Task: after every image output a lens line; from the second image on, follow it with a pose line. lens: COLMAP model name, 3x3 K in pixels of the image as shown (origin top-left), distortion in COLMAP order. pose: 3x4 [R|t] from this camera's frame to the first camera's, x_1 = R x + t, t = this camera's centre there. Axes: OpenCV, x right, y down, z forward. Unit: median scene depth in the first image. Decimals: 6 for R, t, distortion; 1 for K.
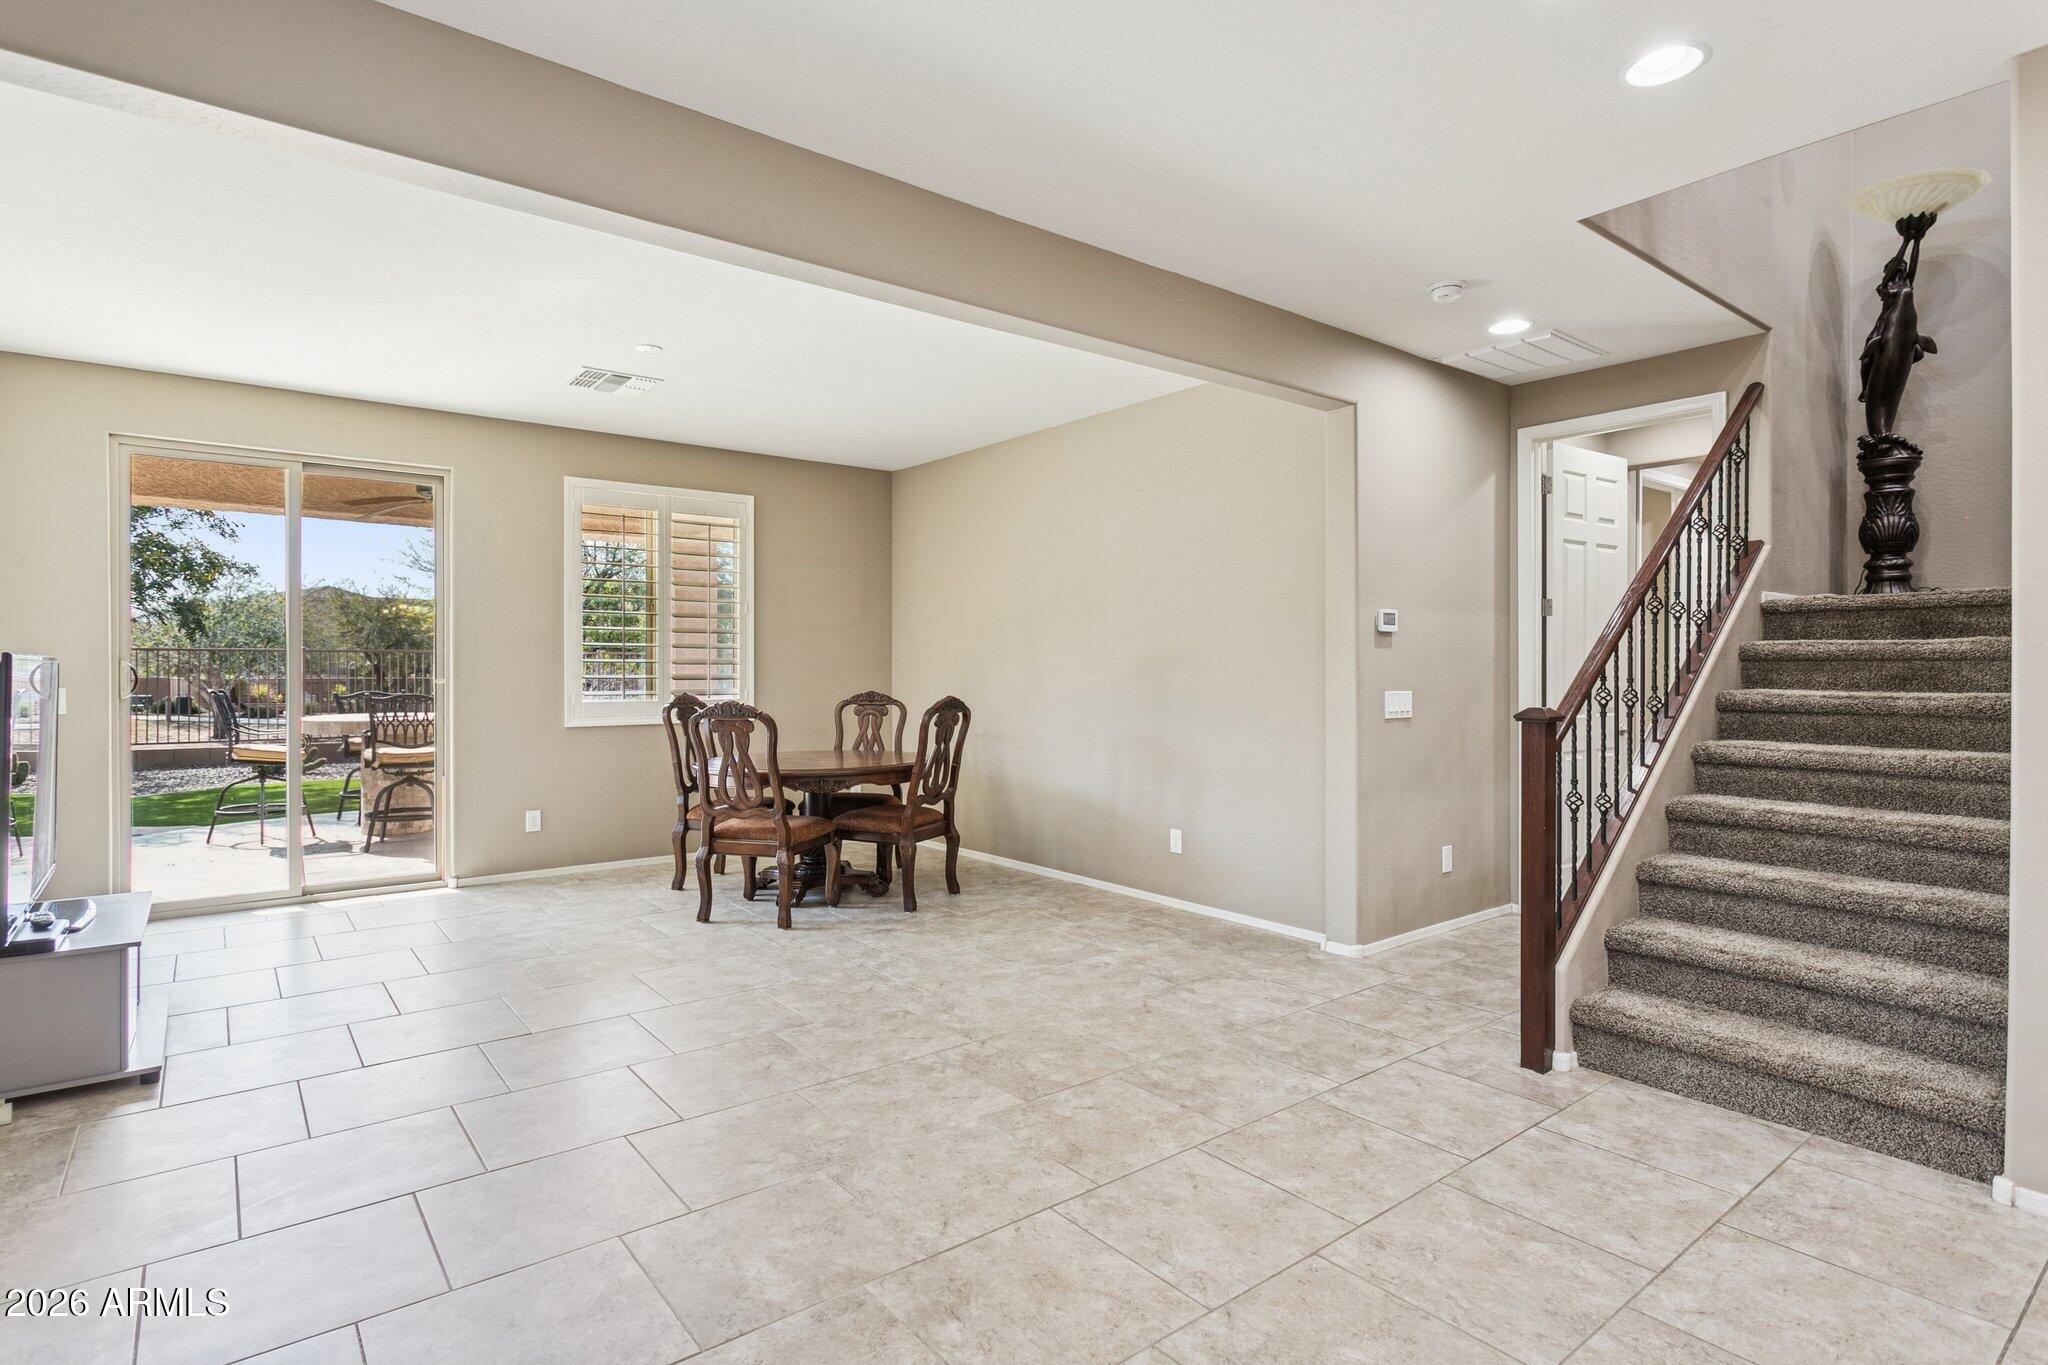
lens RADIAL K [[1039.4, 0, 1026.2], [0, 1039.4, 676.5], [0, 0, 1]] dist [-0.011404, 0.000450]
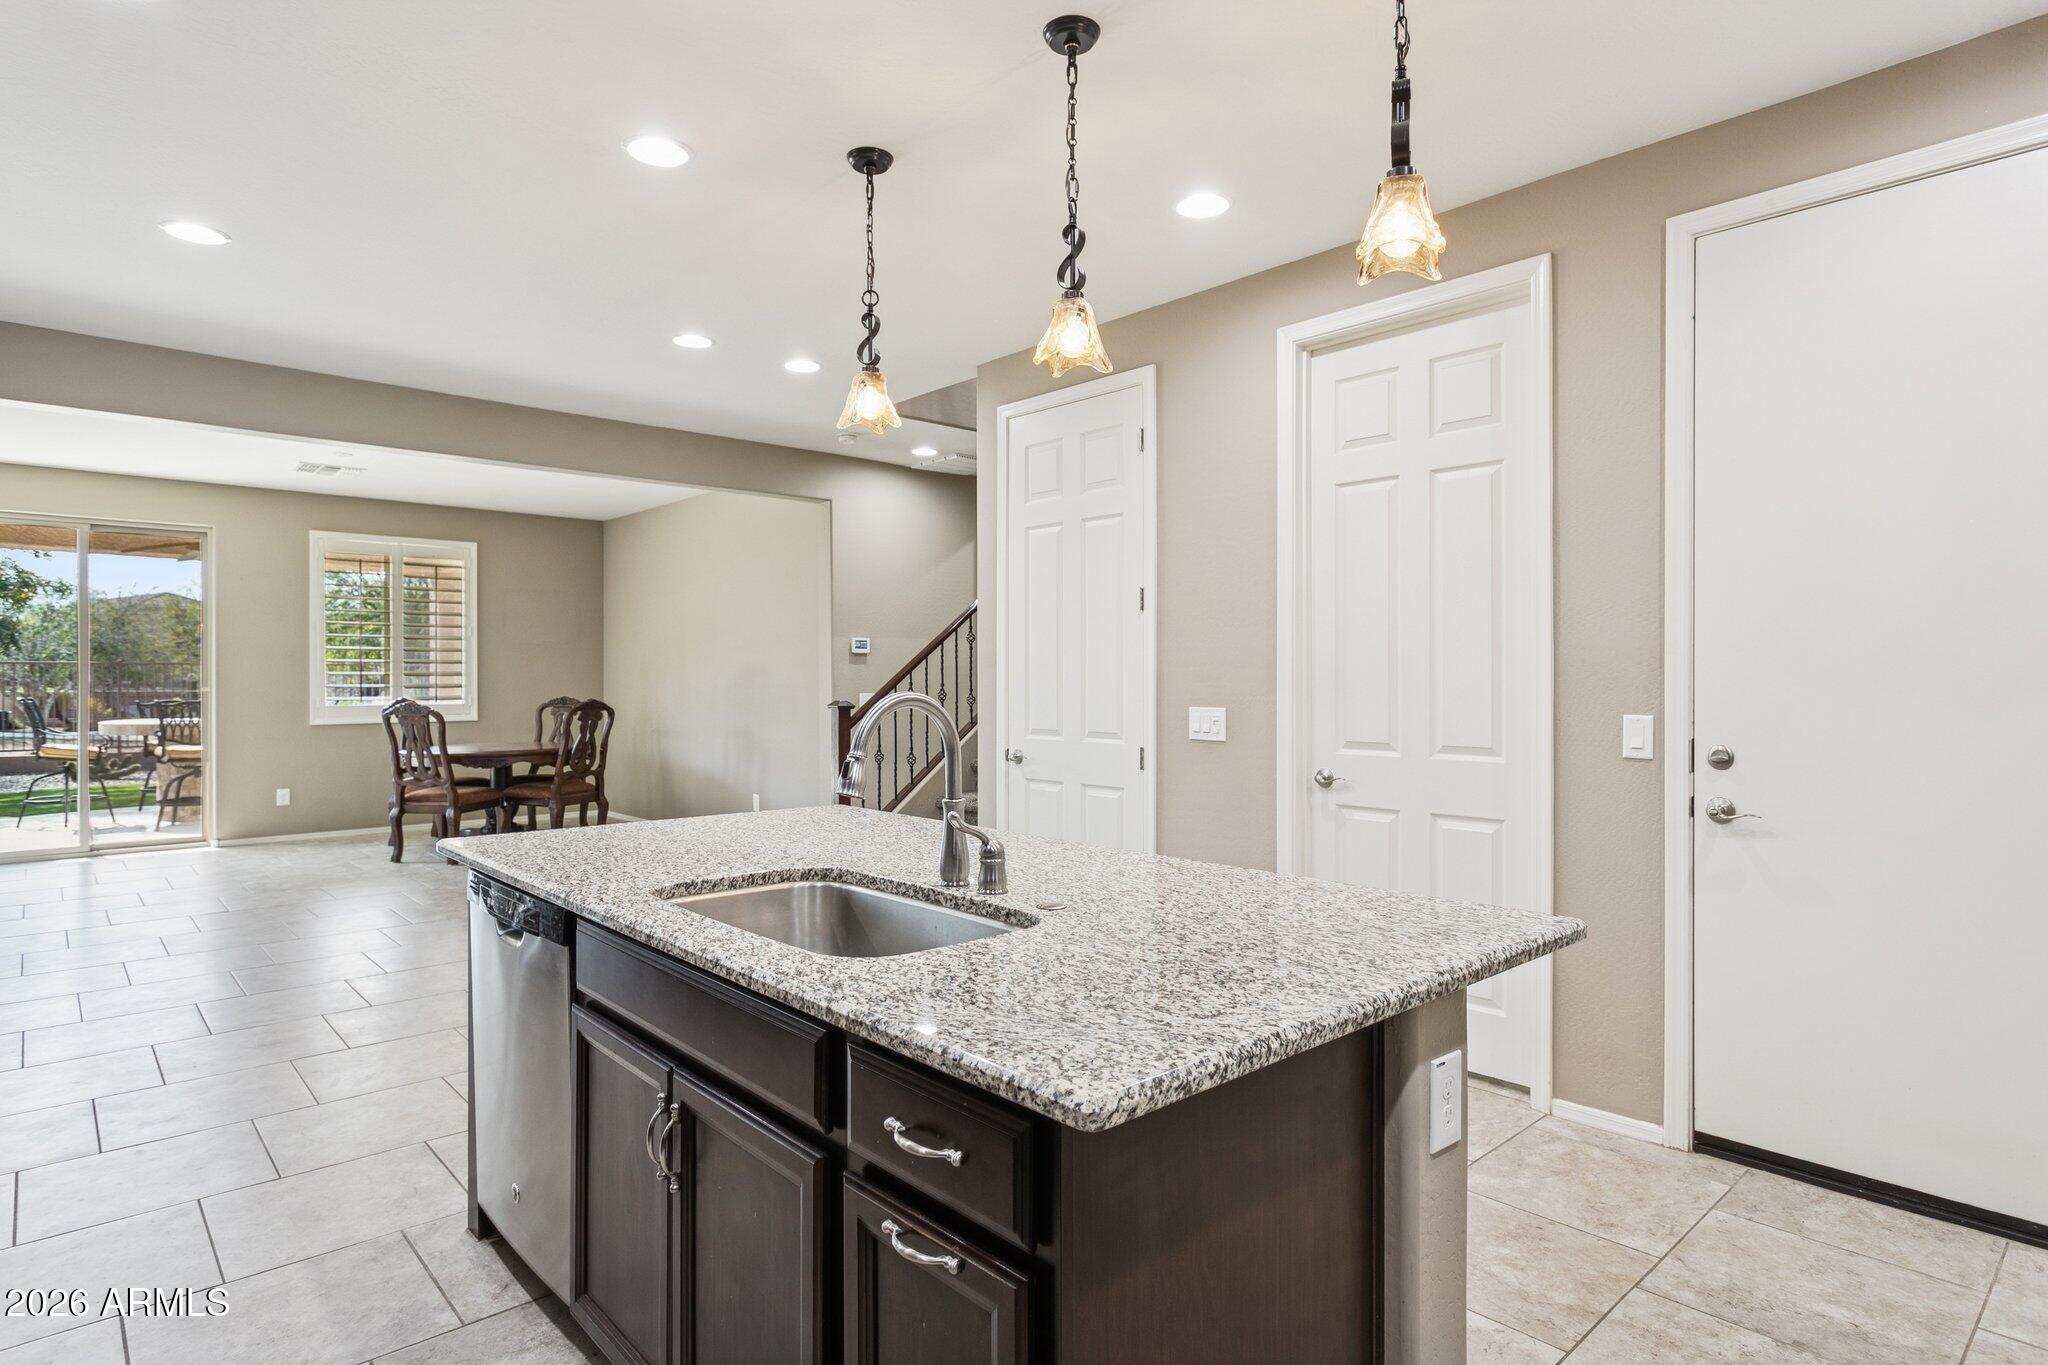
lens RADIAL K [[1088.3, 0, 1024.0], [0, 1088.3, 682.5], [0, 0, 1]] dist [-0.002733, -0.001403]
pose [[0.997388, -0.002338, 0.072192, 0.465246], [0.002698, 0.999984, -0.004888, 0.007139], [-0.072179, 0.005070, 0.997379, -0.559601]]
